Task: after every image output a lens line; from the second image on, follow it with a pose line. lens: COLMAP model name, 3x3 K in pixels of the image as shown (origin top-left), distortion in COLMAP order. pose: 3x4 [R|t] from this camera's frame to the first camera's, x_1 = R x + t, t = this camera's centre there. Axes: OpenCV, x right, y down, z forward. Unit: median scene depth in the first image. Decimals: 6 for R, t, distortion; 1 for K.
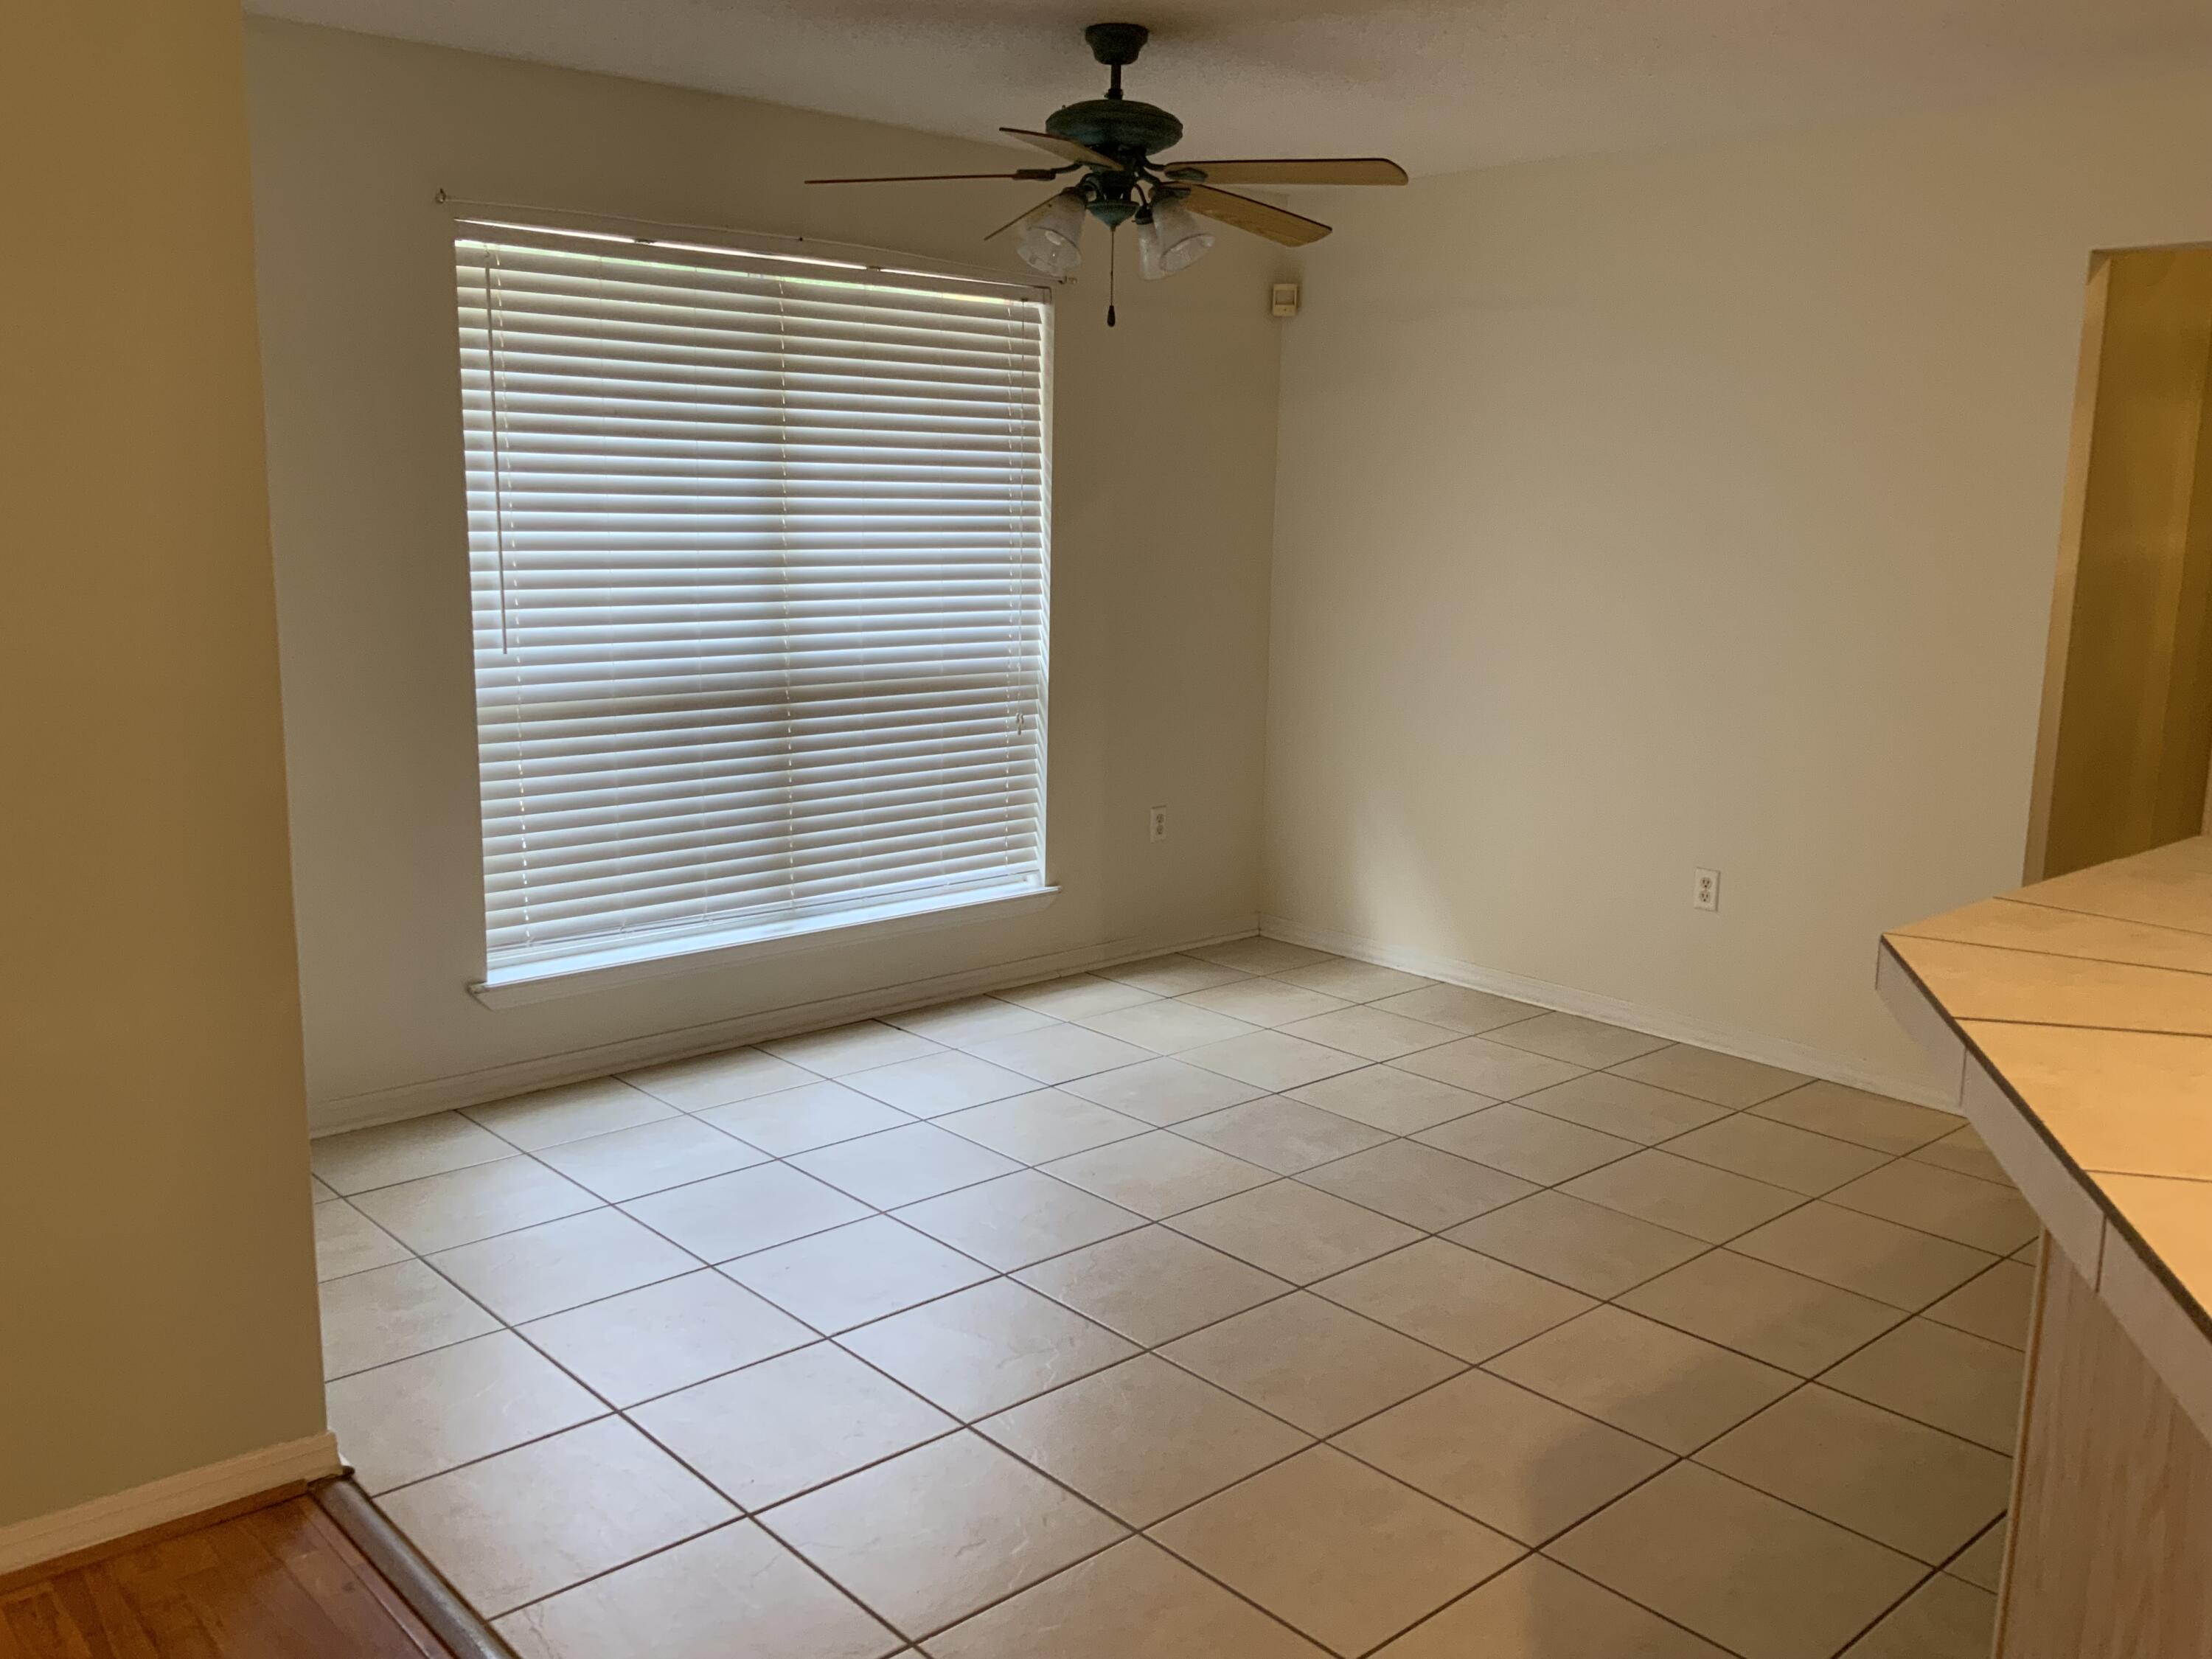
lens RADIAL K [[1848.1, 0, 1124.3], [0, 1848.1, 821.6], [0, 0, 1]] dist [0.015402, -0.009330]
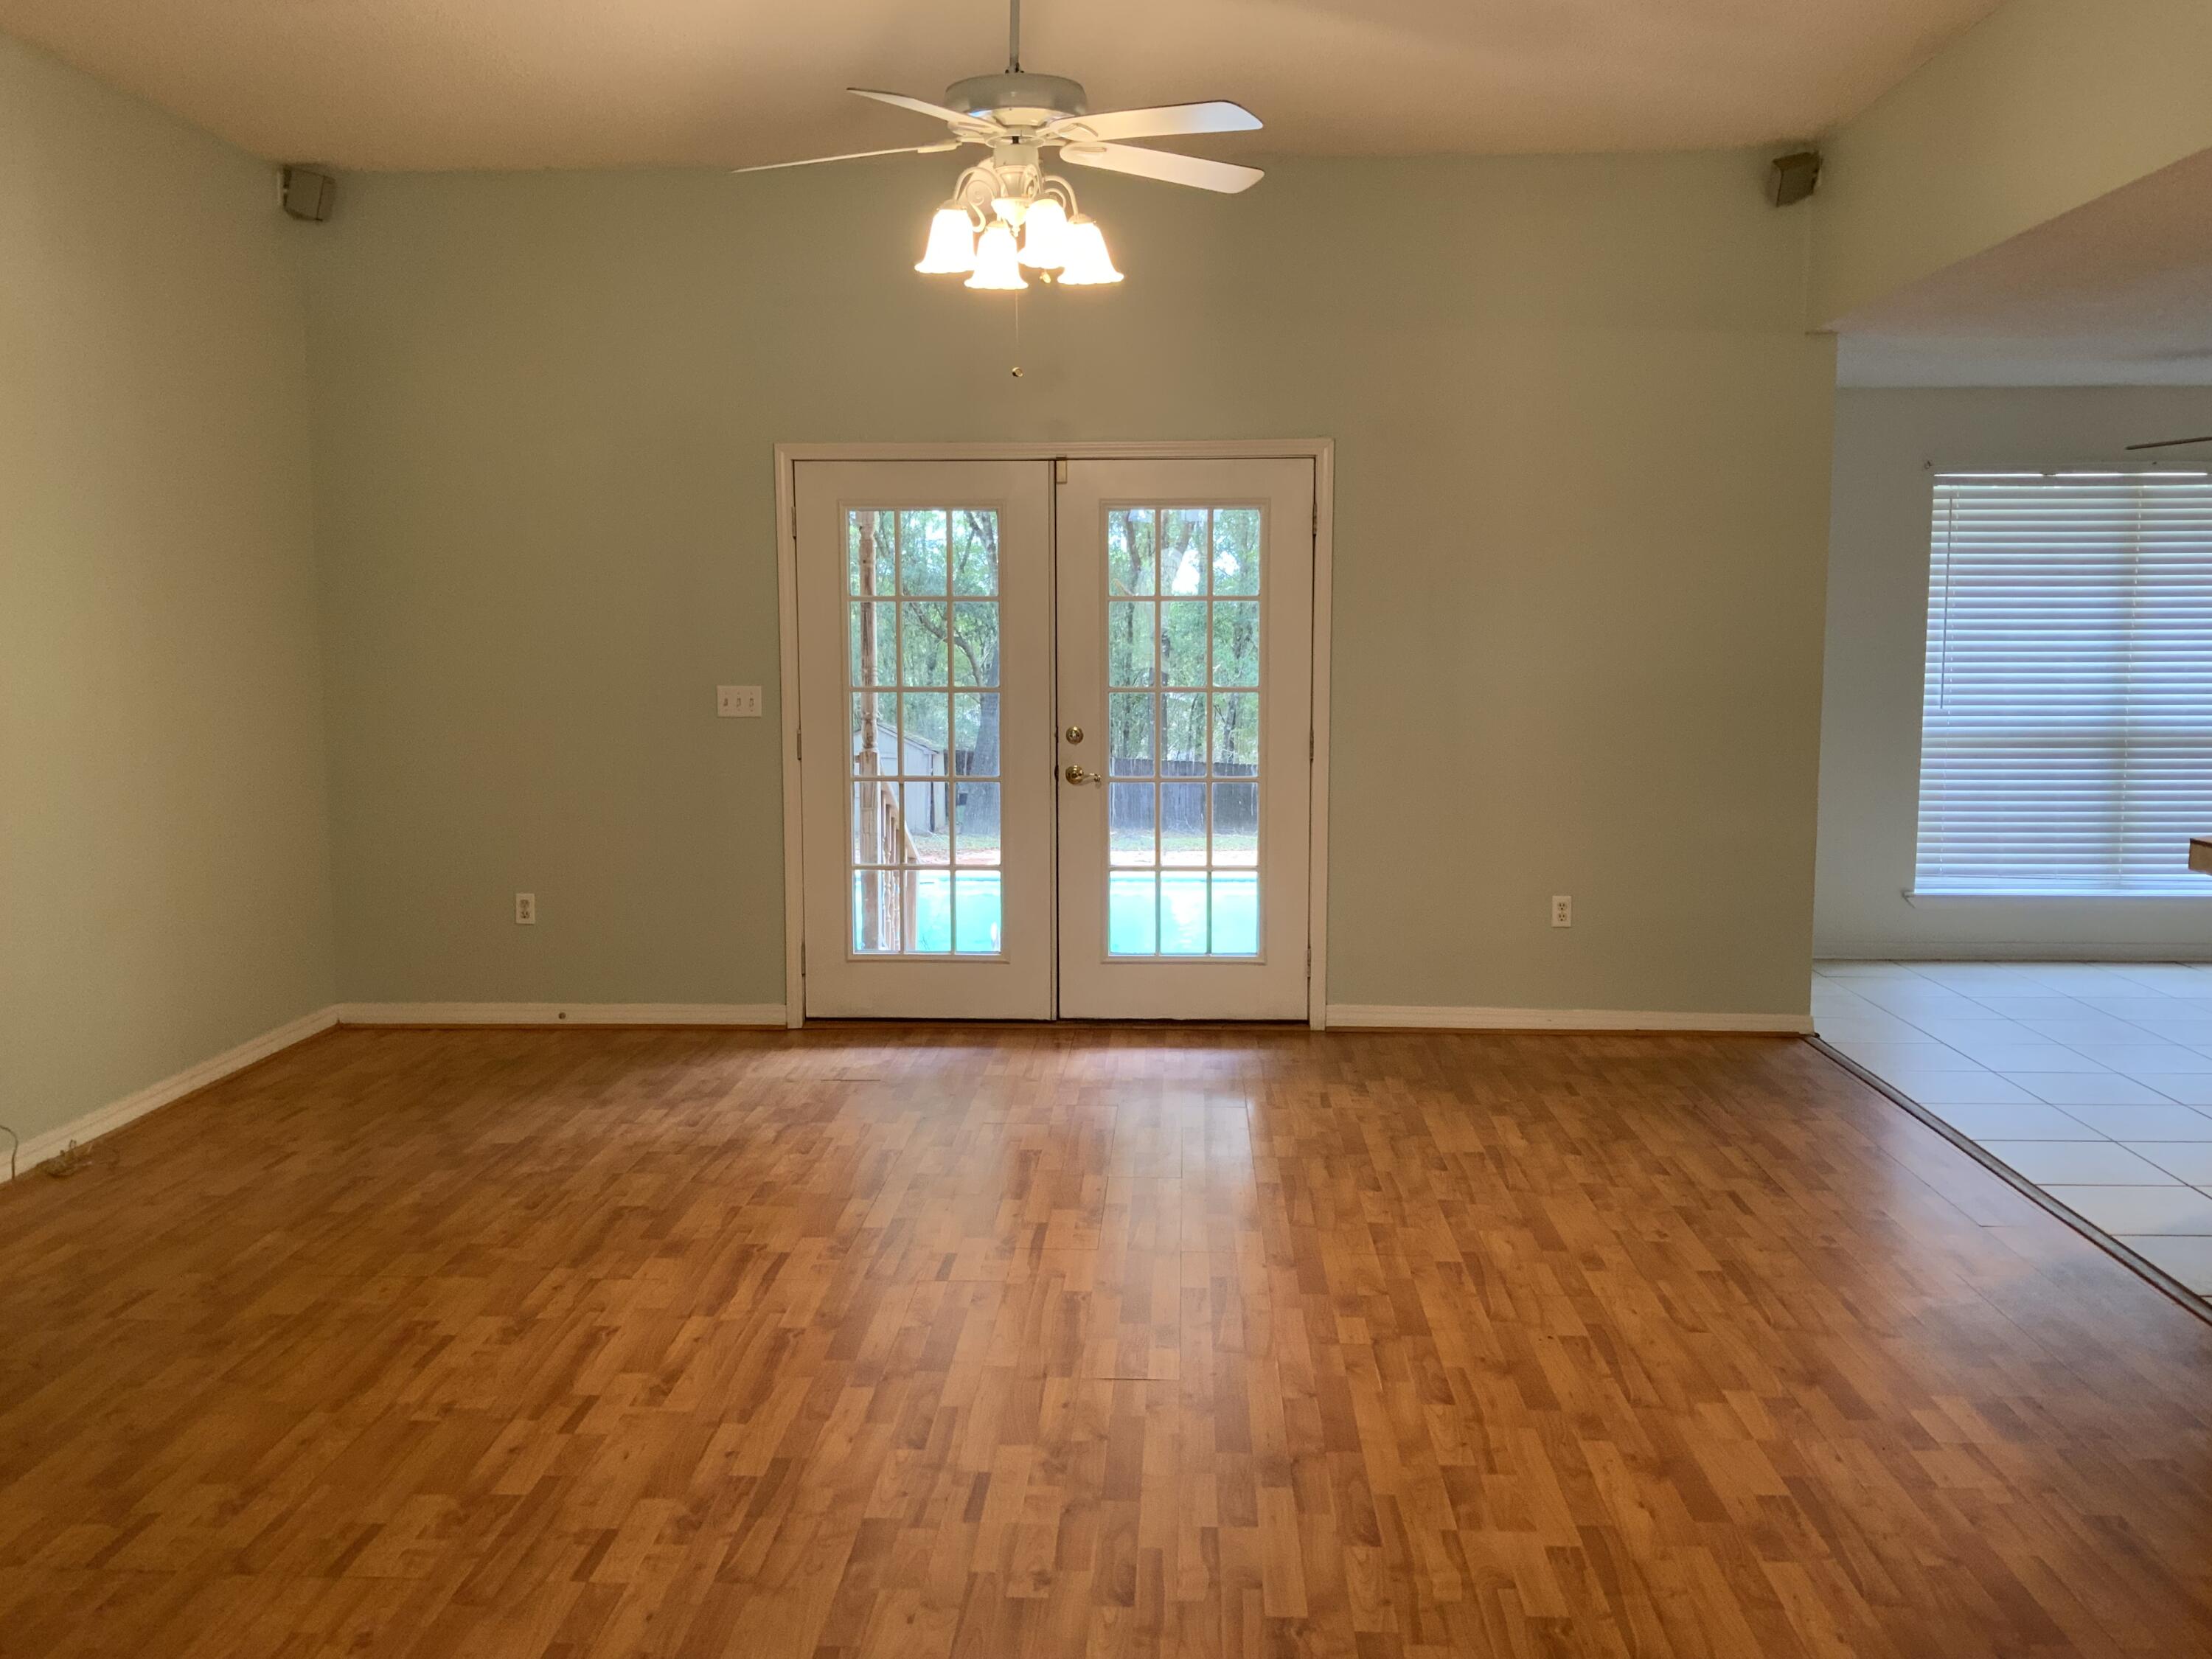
lens RADIAL K [[1848.1, 0, 1120.0], [0, 1848.1, 836.3], [0, 0, 1]] dist [0.015402, -0.009330]
pose [[0.710898, 0.060183, -0.700715, 0.359762], [-0.108120, 0.993840, -0.024333, 0.159361], [0.694934, 0.093060, 0.713026, -0.809697]]
